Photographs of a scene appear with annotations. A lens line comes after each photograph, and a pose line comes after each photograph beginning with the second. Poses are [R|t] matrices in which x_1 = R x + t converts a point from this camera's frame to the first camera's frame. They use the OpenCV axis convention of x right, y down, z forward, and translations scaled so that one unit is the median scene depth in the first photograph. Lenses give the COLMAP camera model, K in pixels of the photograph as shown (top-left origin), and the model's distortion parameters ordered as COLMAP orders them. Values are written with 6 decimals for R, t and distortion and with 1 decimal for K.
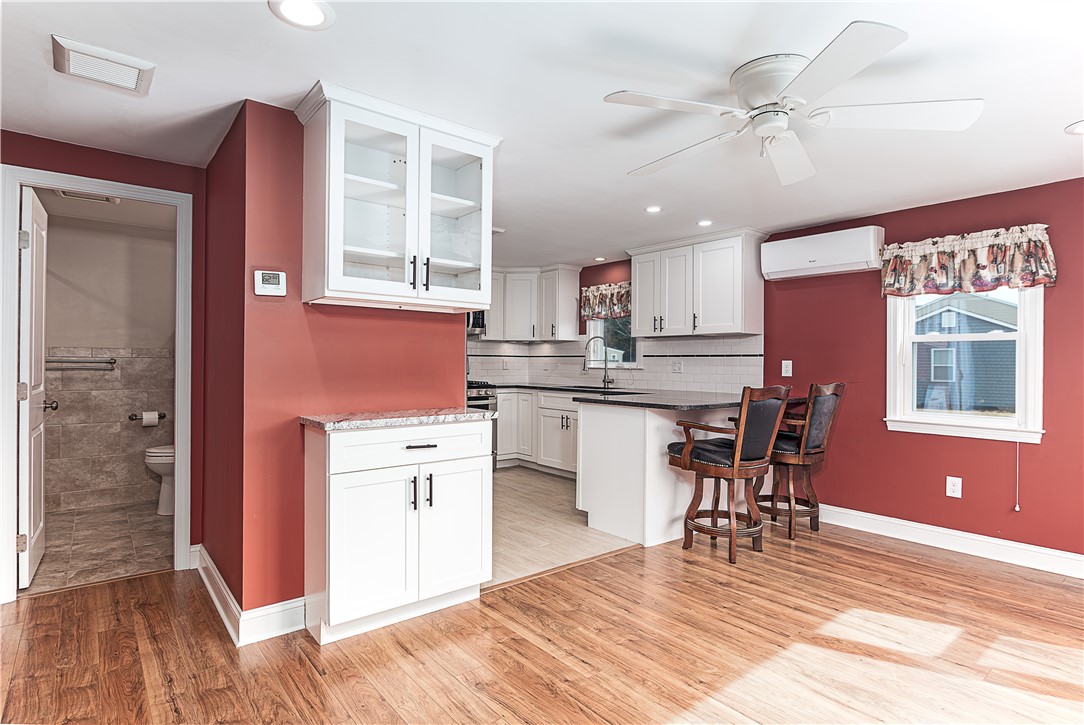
lens RADIAL K [[560.1, 0, 543.4], [0, 560.1, 357.6], [0, 0, 1]] dist [-0.004329, -0.001440]
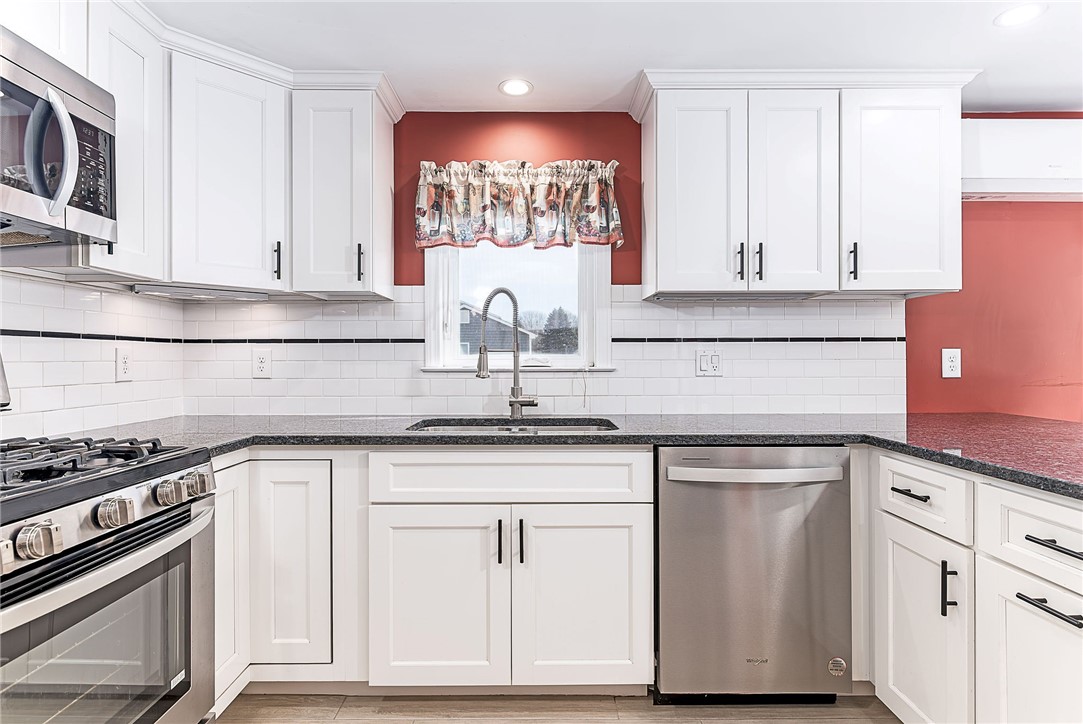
lens RADIAL K [[559.6, 0, 539.2], [0, 559.6, 355.2], [0, 0, 1]] dist [-0.004329, -0.001440]
pose [[0.621575, -0.004179, 0.783343, -0.191031], [0.000562, 0.999988, 0.004889, 0.006708], [-0.783354, -0.002598, 0.621570, 0.739017]]
